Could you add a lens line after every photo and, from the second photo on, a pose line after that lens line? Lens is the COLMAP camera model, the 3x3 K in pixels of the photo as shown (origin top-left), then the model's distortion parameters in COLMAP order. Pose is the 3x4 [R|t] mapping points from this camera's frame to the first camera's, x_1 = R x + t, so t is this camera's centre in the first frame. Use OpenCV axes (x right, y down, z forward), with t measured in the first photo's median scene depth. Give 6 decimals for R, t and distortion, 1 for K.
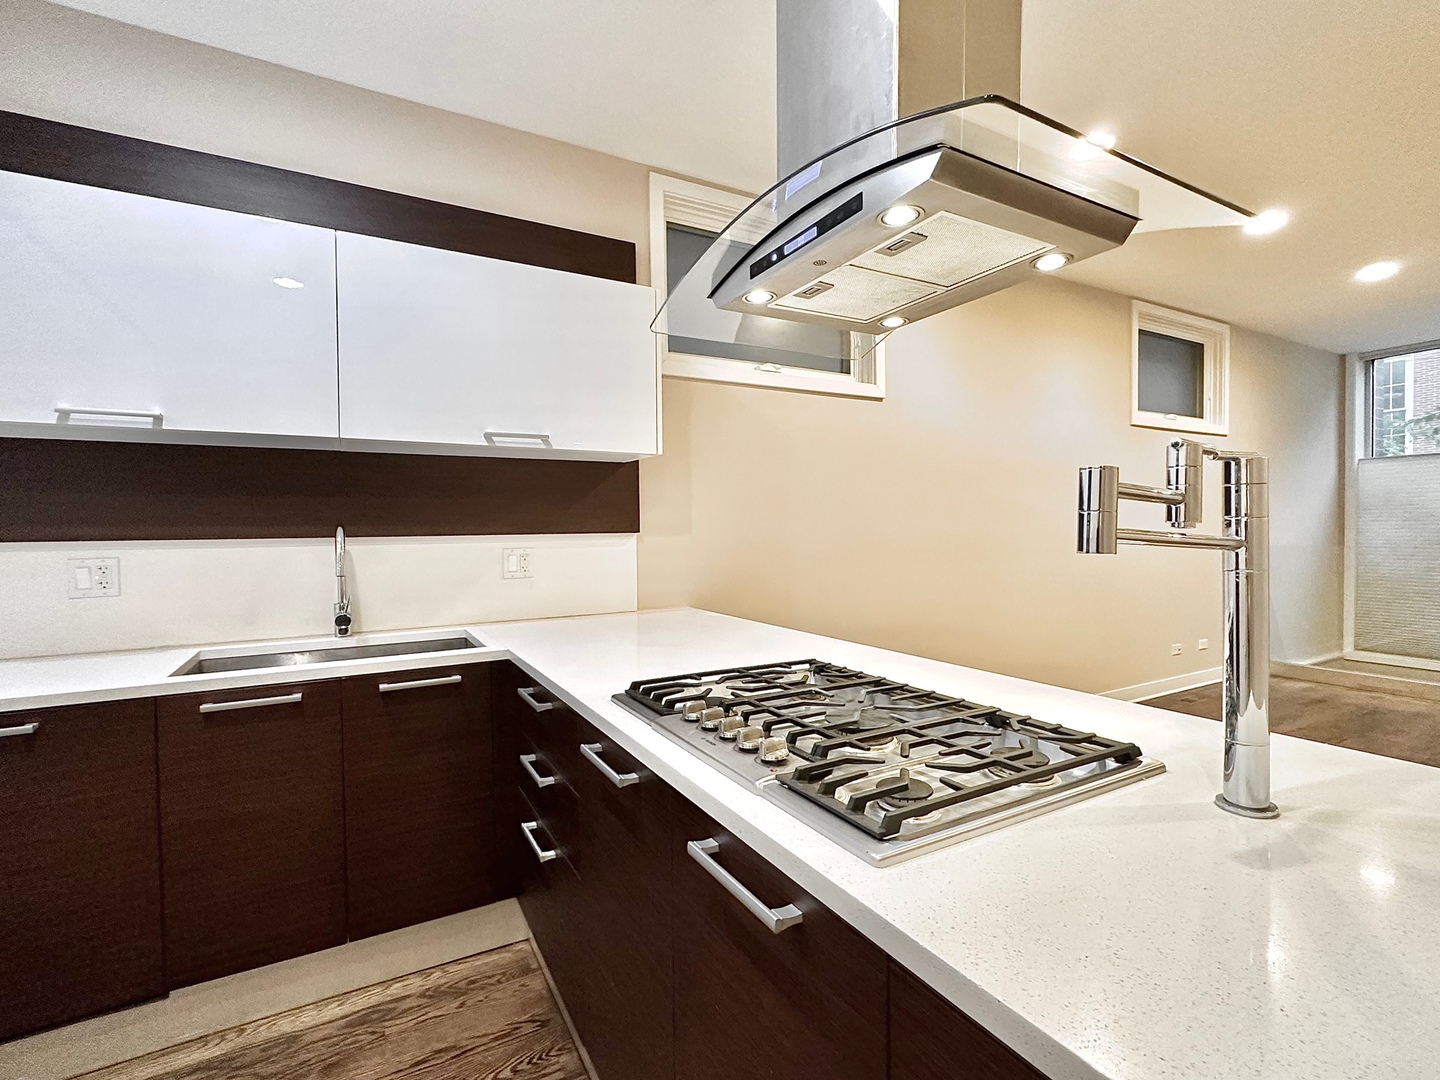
lens RADIAL K [[674.7, 0, 720.0], [0, 674.7, 540.0], [0, 0, 1]] dist [-0.004137, -0.000311]
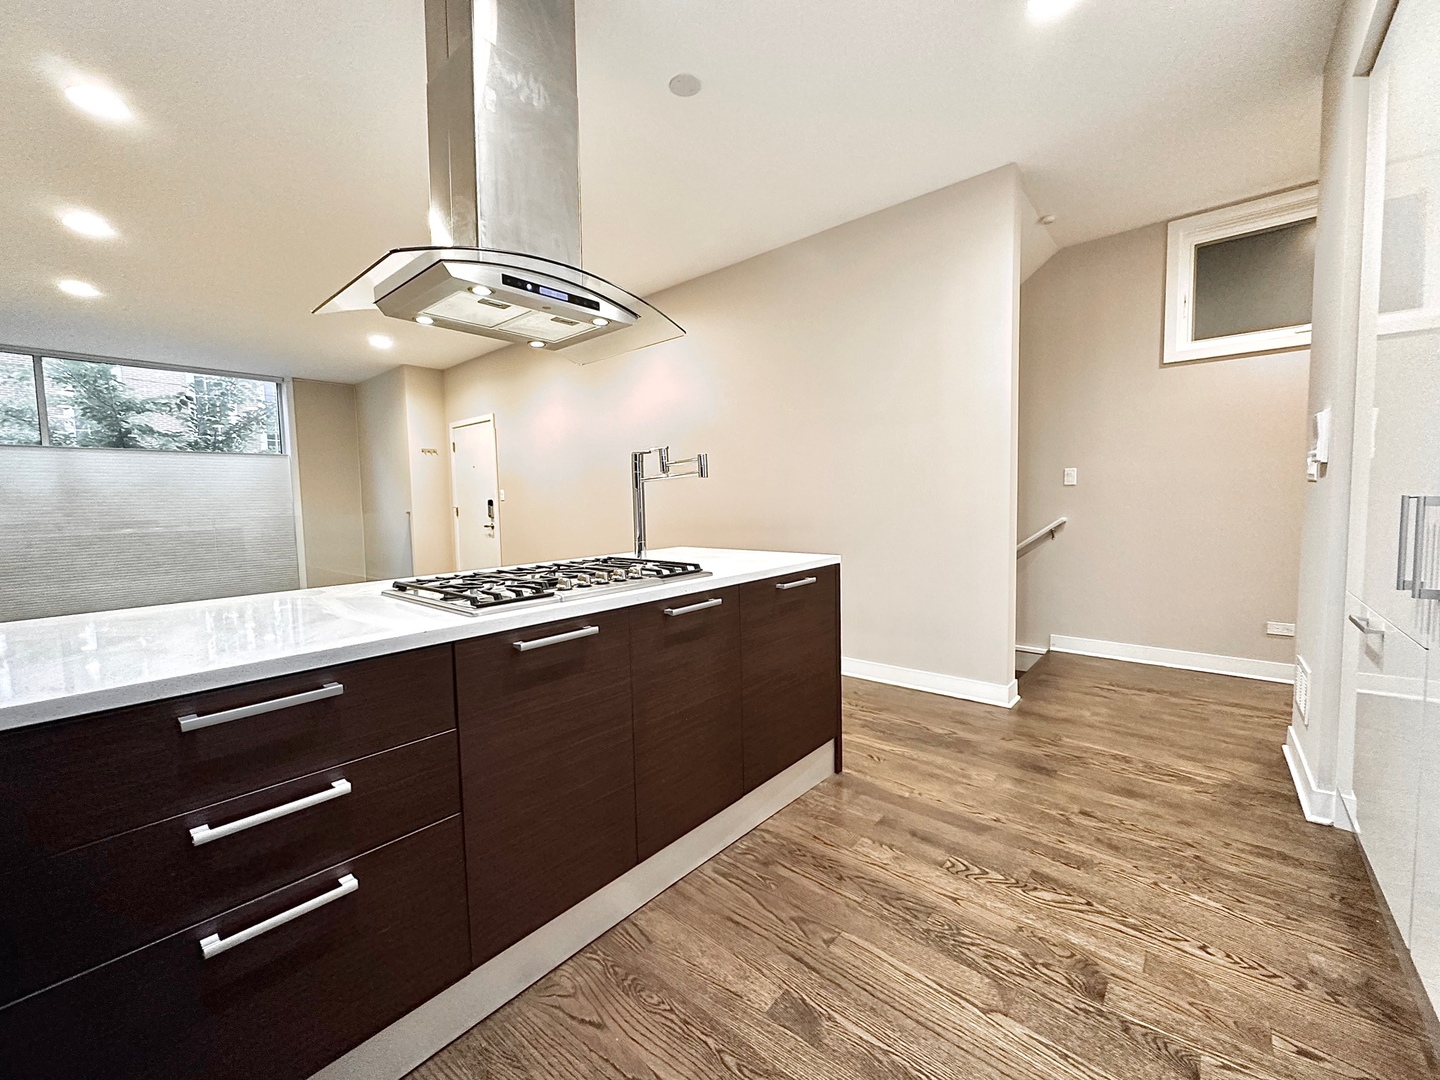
lens RADIAL K [[569.1, 0, 720.0], [0, 569.1, 540.0], [0, 0, 1]] dist [-0.001780, -0.000250]
pose [[-0.337031, -0.048272, 0.940255, -0.598189], [0.039435, 0.997085, 0.065325, 0.037577], [-0.940667, 0.059096, -0.334145, 0.490488]]
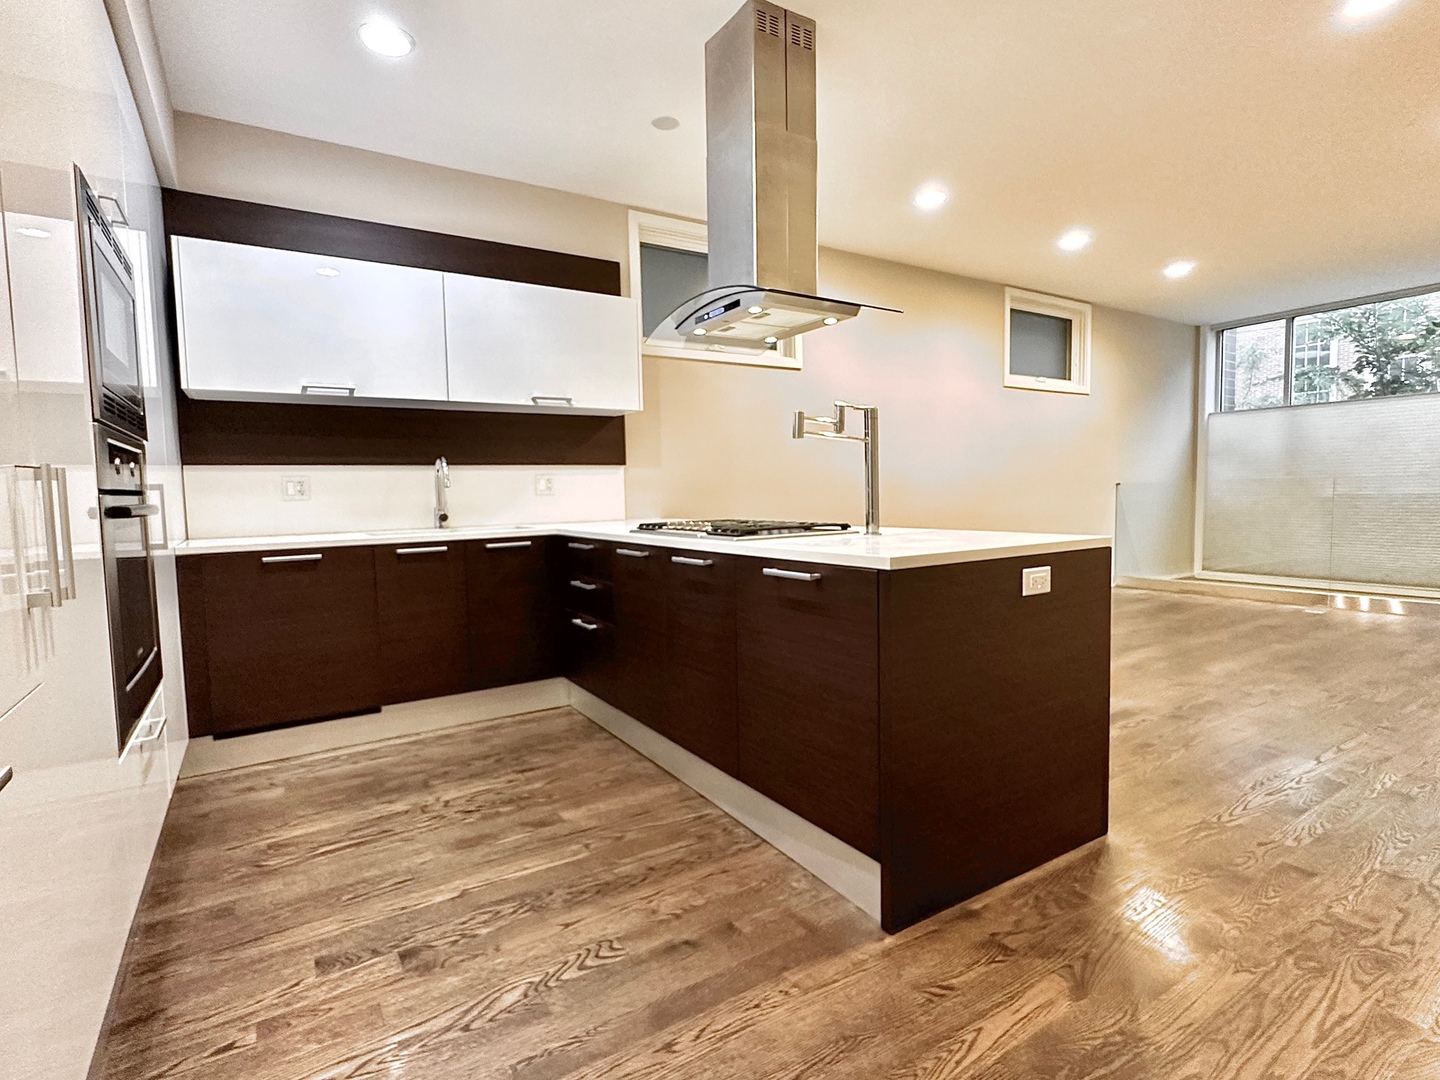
lens RADIAL K [[718.5, 0, 720.0], [0, 718.5, 540.0], [0, 0, 1]] dist [-0.004135, -0.005438]
pose [[0.998425, -0.013801, 0.054374, -0.004004], [0.011080, 0.998686, 0.050031, 0.081625], [-0.054993, -0.049350, 0.997266, -0.609418]]
